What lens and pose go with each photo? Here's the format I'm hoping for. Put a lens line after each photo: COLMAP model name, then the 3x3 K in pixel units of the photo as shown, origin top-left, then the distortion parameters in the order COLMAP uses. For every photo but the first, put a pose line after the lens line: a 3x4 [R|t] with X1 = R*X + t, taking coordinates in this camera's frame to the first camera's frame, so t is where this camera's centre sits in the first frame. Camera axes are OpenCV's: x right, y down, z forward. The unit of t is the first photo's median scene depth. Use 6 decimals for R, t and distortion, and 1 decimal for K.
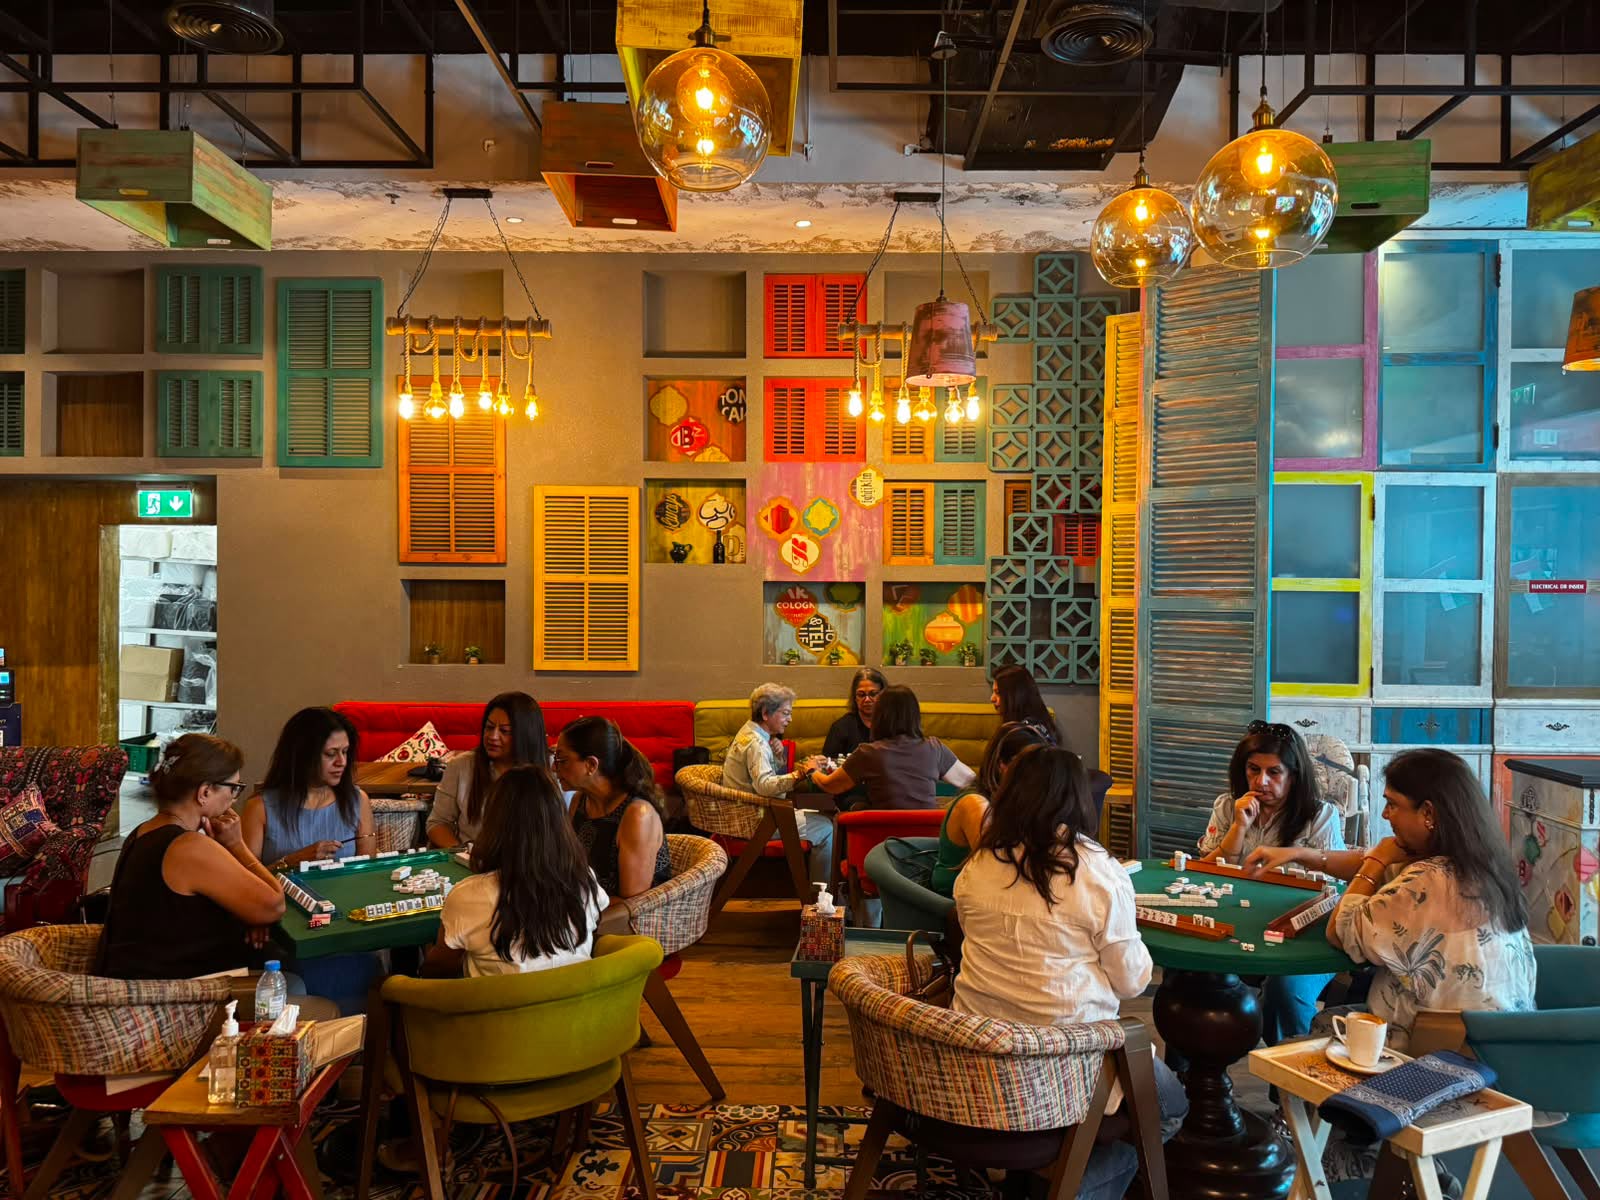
lens RADIAL K [[1115.3, 0, 800.0], [0, 1115.3, 600.0], [0, 0, 1]] dist [0.041518, -0.033872]
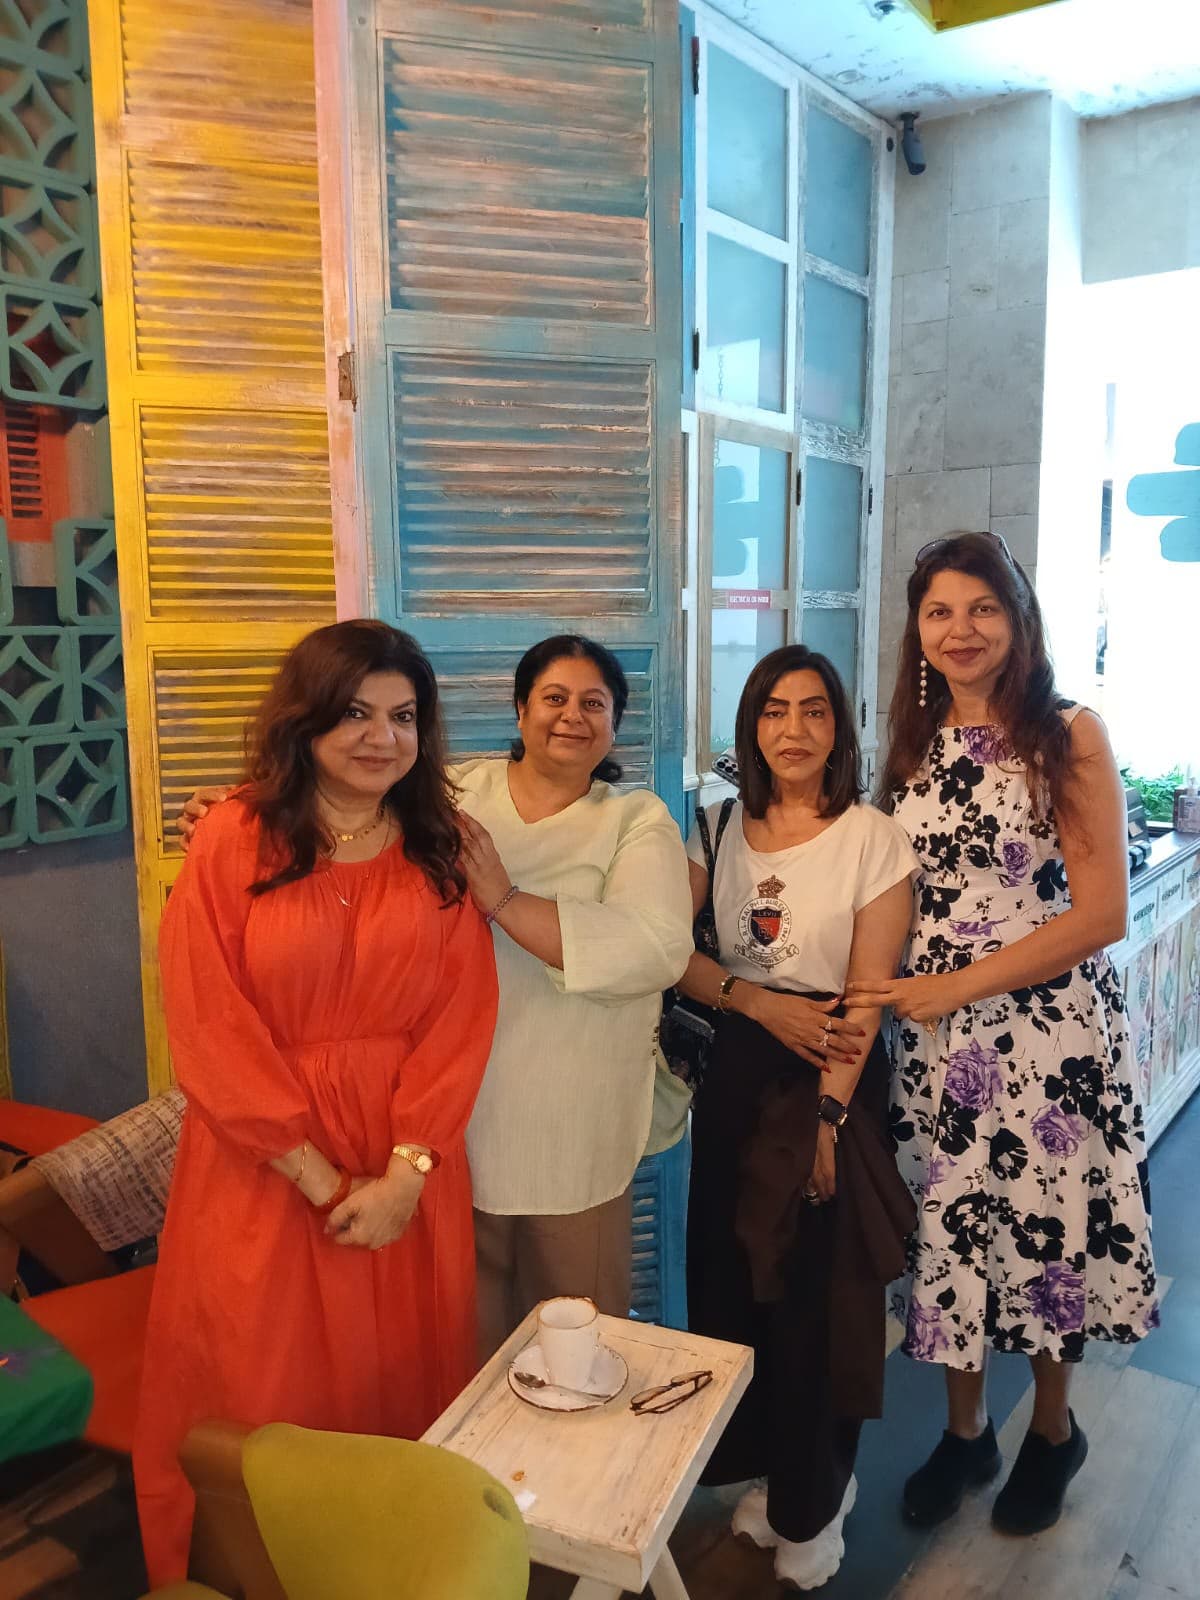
lens RADIAL K [[1235.9, 0, 600.0], [0, 1235.9, 800.0], [0, 0, 1]] dist [-0.036440, 0.009564]
pose [[0.582401, -0.126984, 0.802922, 0.015853], [0.014915, 0.989227, 0.145630, -0.000753], [-0.812765, -0.072839, 0.578020, 0.586425]]
